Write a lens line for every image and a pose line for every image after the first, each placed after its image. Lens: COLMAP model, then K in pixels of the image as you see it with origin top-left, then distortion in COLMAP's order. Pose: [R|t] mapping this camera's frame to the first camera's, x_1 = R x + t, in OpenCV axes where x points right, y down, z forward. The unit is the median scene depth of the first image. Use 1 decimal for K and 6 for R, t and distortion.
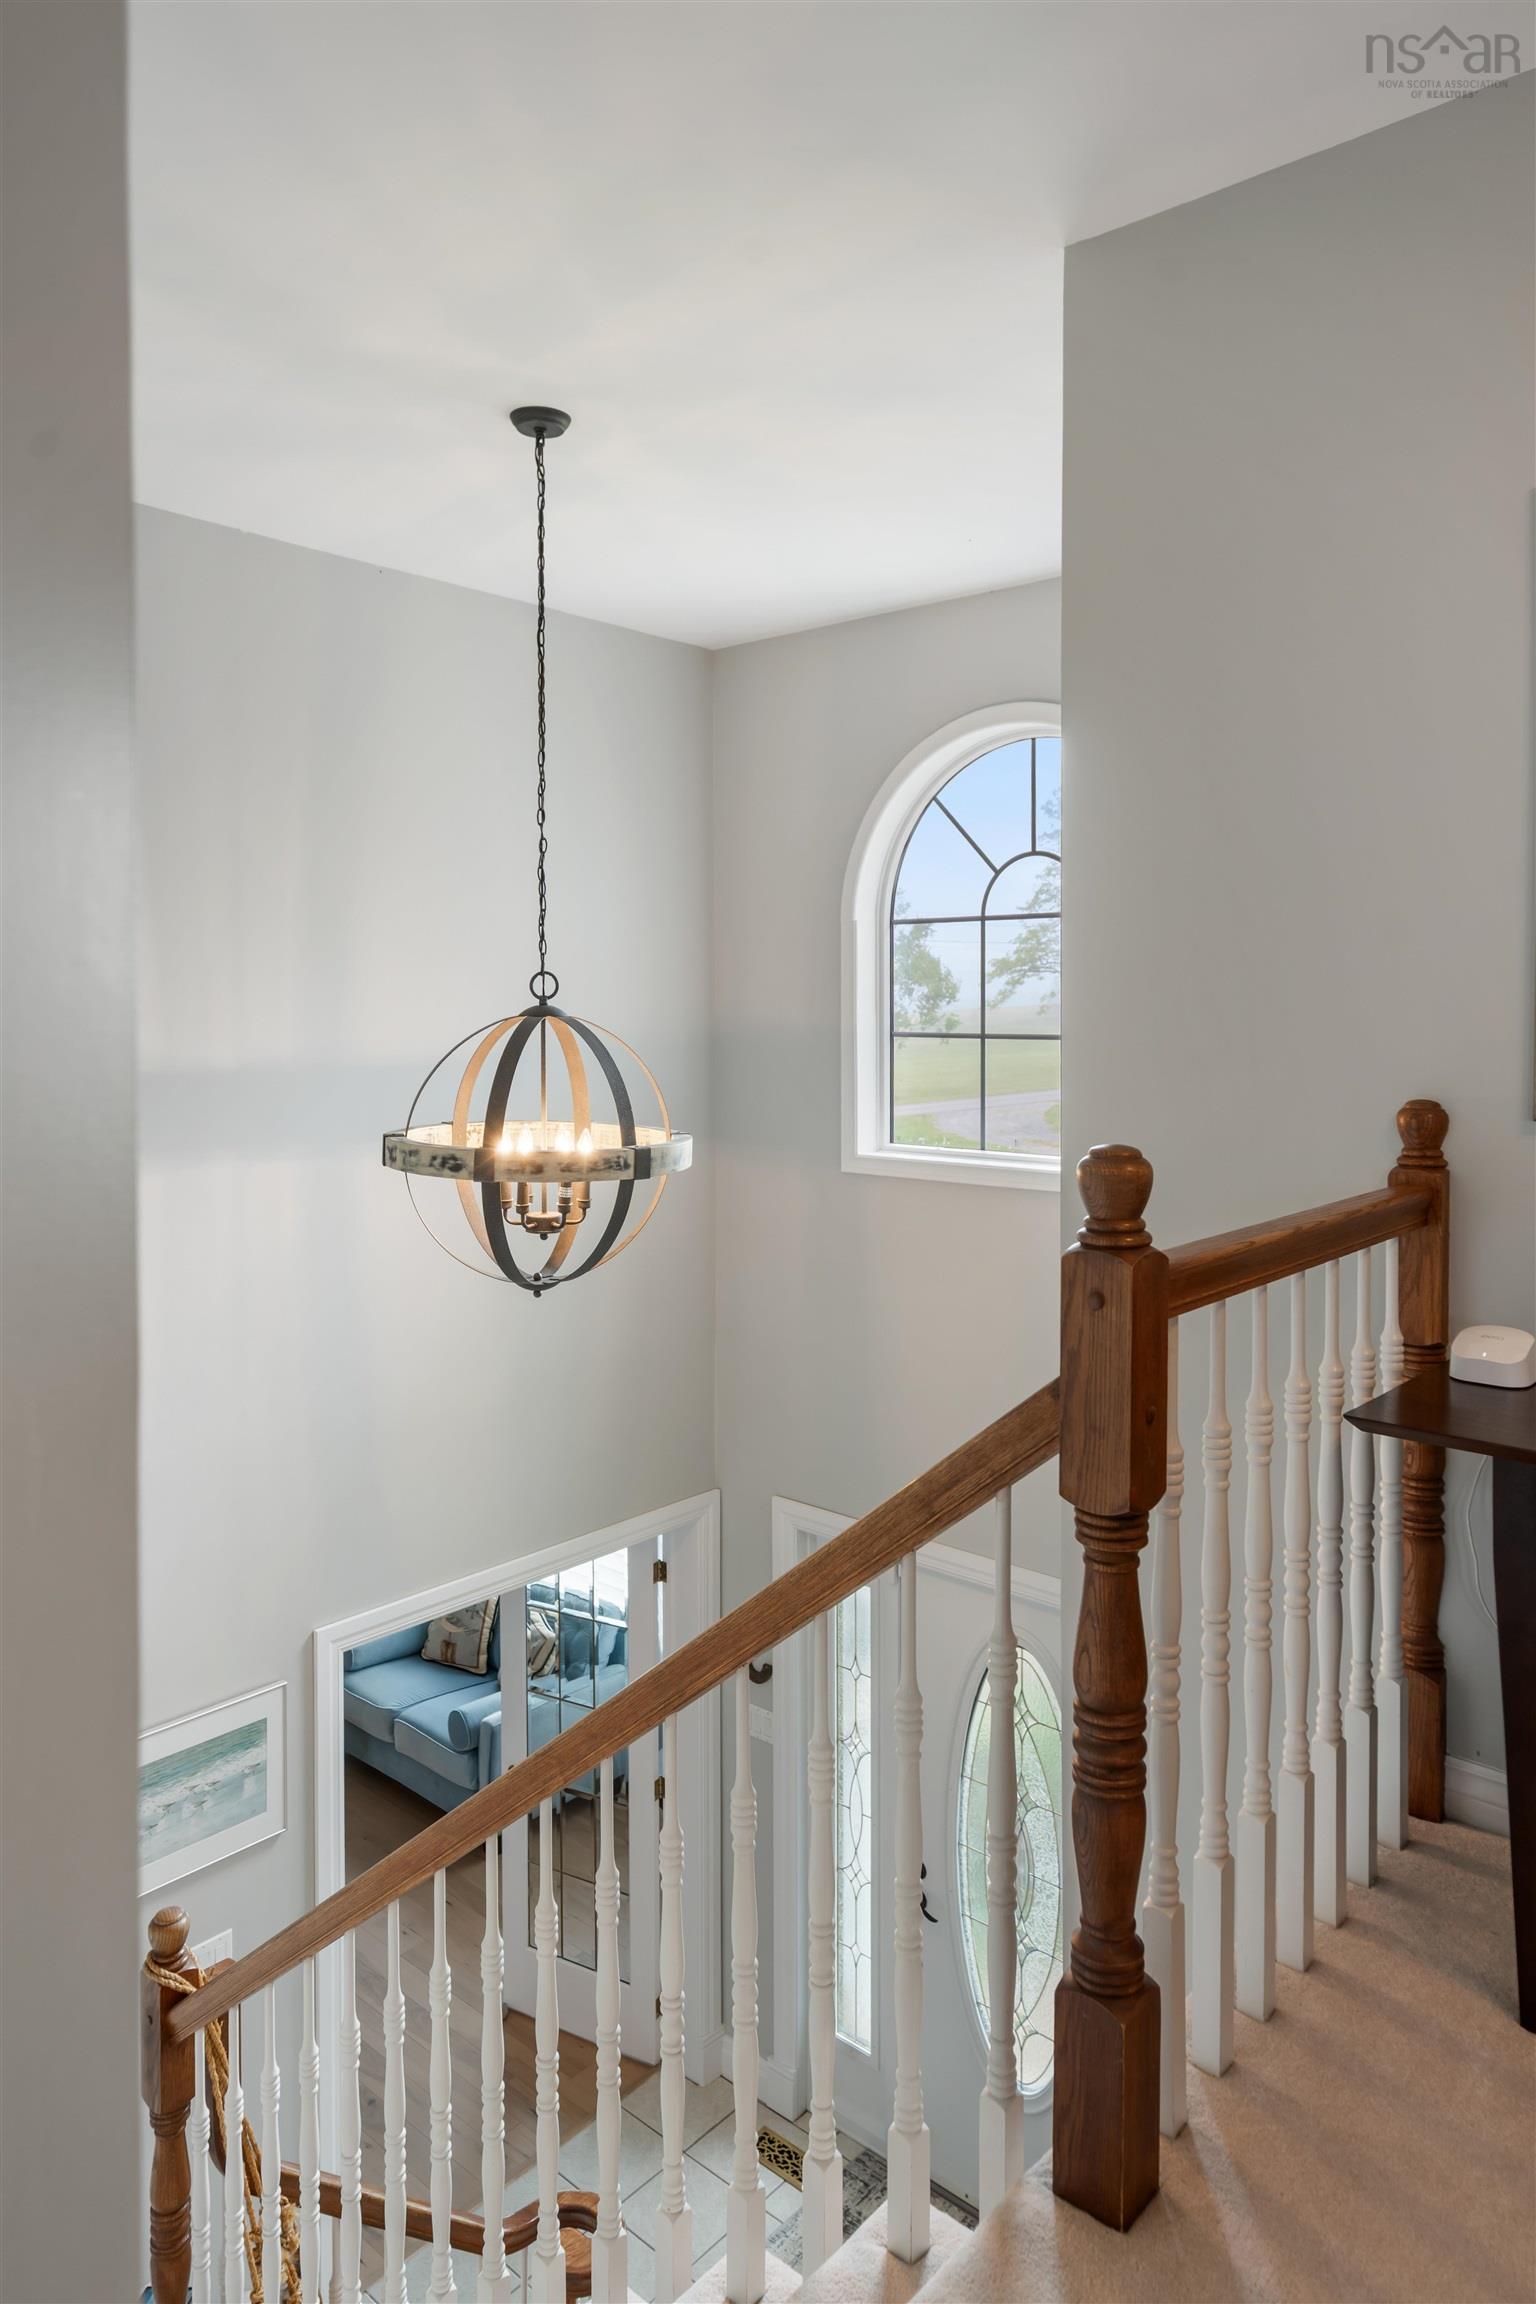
lens RADIAL K [[1507.6, 0, 776.9], [0, 1507.6, 1014.2], [0, 0, 1]] dist [-0.004550, 0.000063]
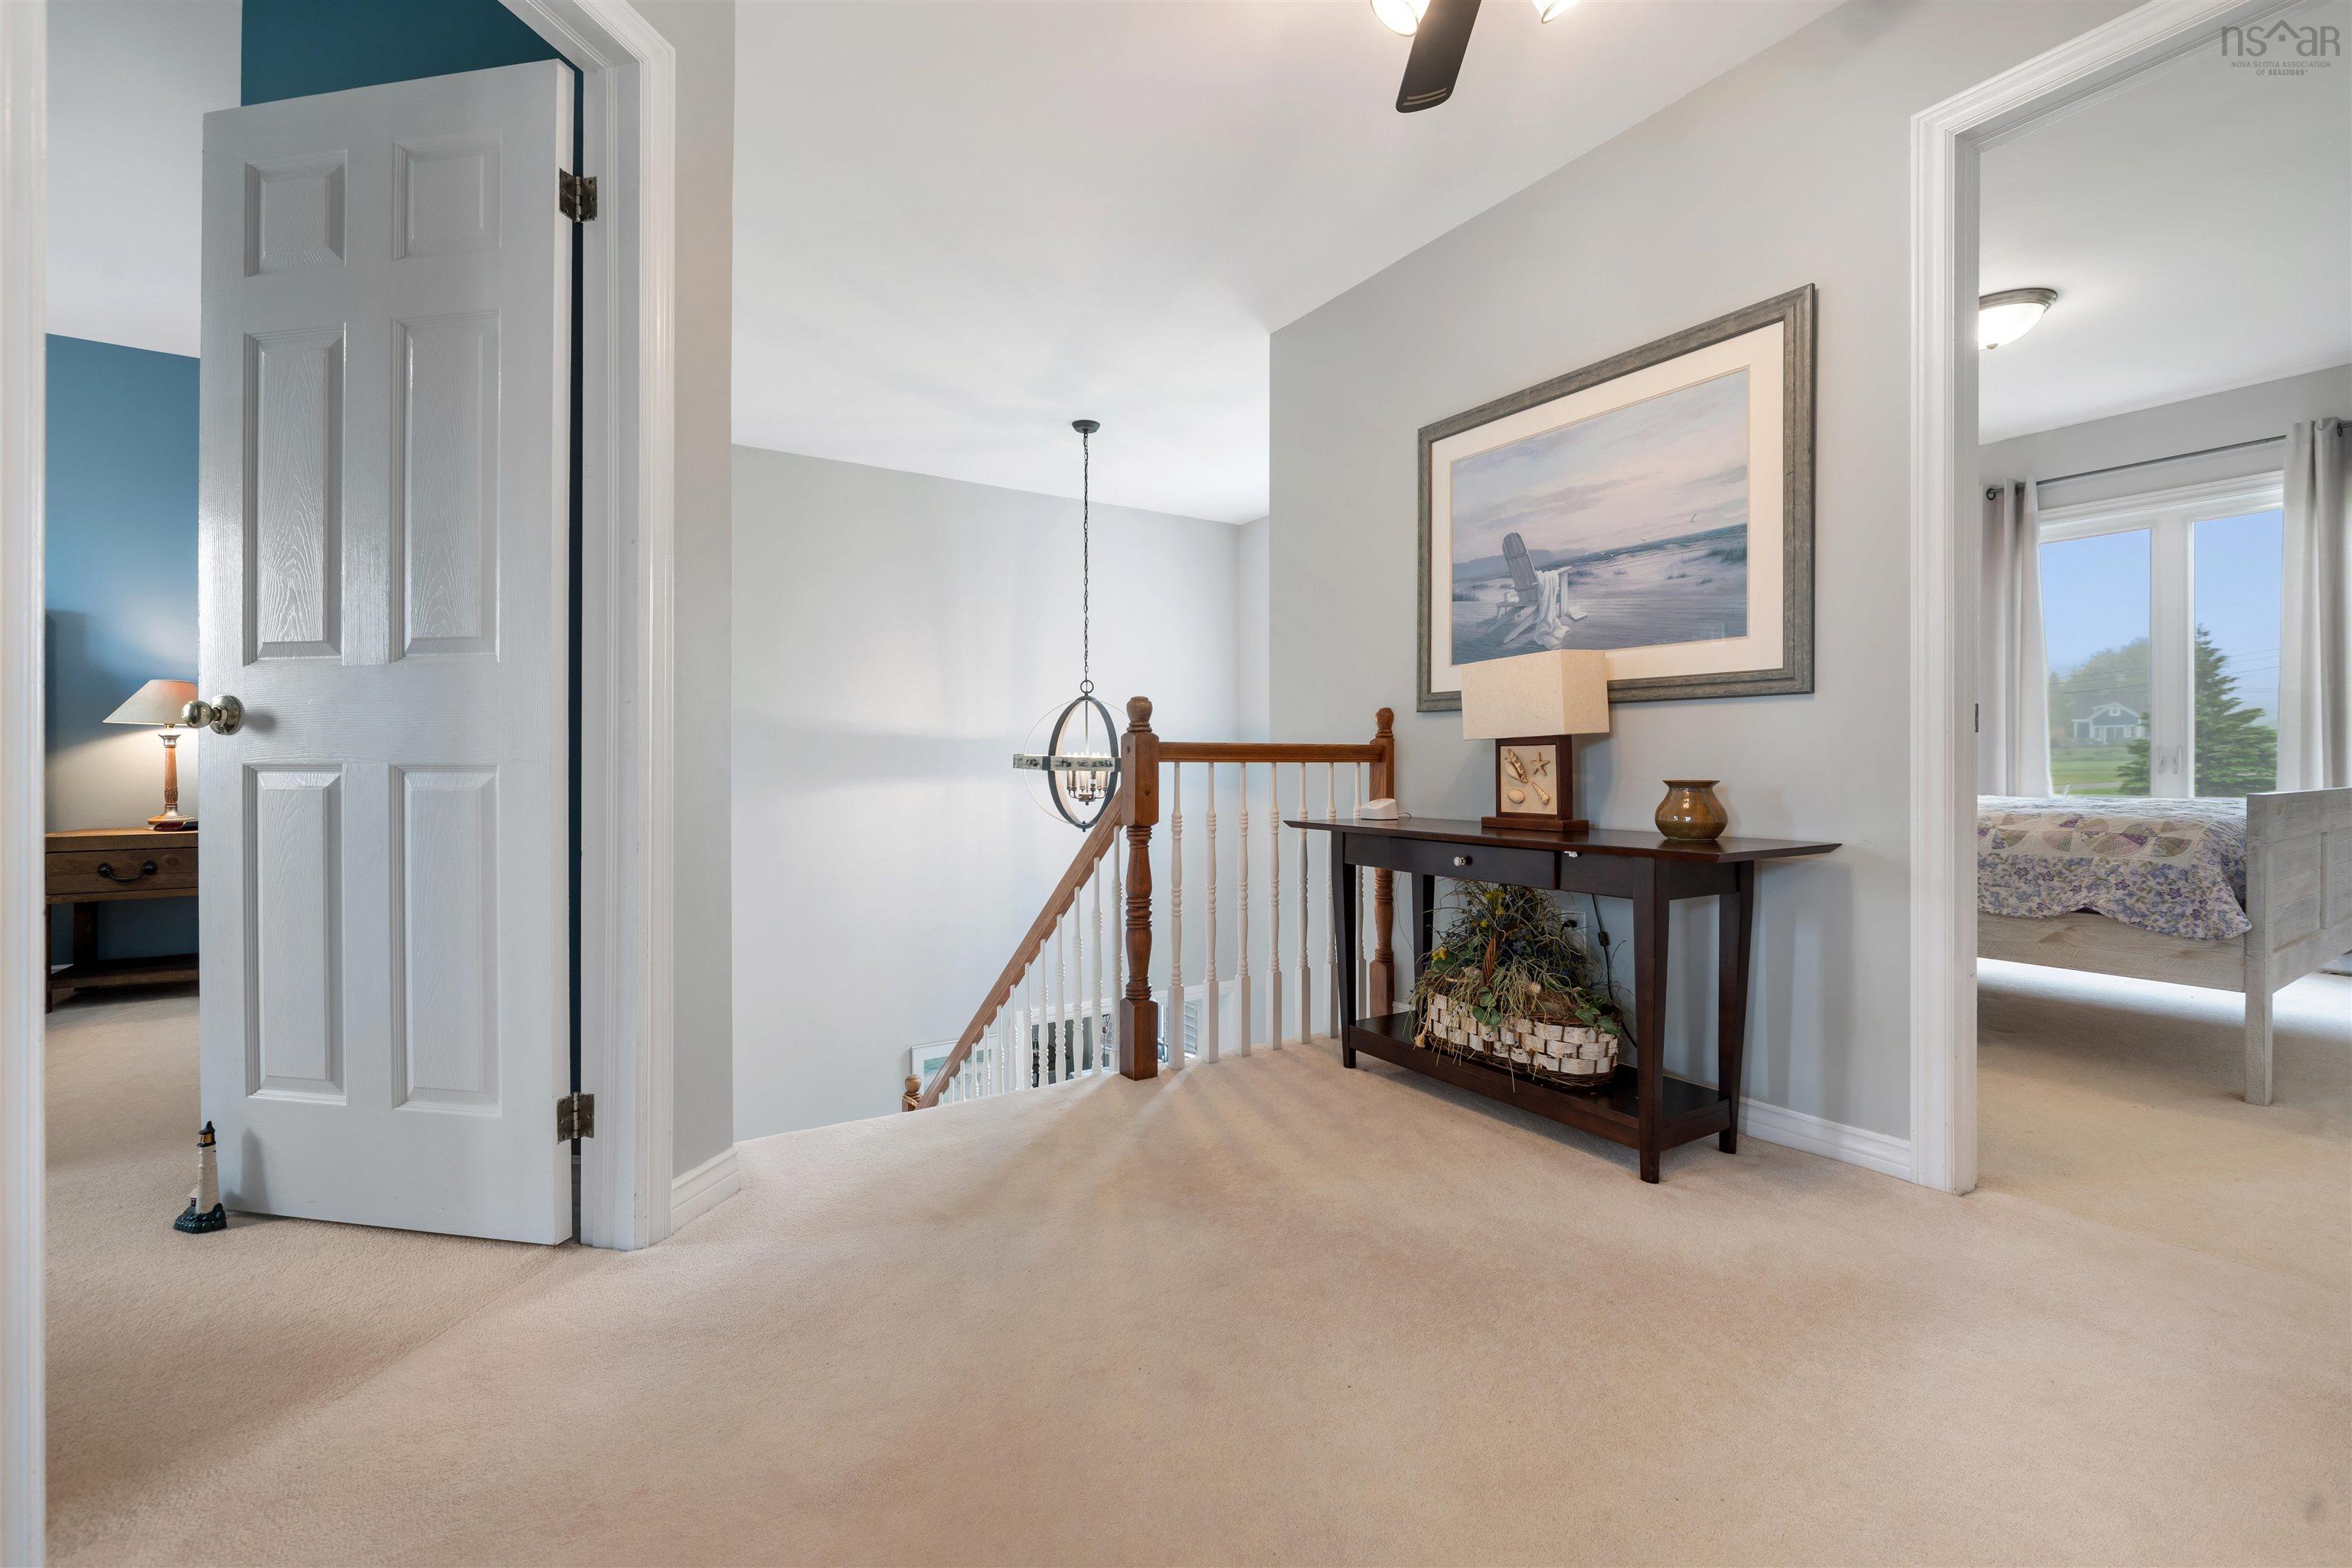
lens RADIAL K [[1023.8, 0, 1180.0], [0, 1023.8, 766.7], [0, 0, 1]] dist [-0.001974, 0.000675]
pose [[0.961777, 0.001656, -0.273828, 0.458250], [-0.004159, 0.999955, -0.008564, 0.131289], [0.273802, 0.009375, 0.961740, -0.452228]]
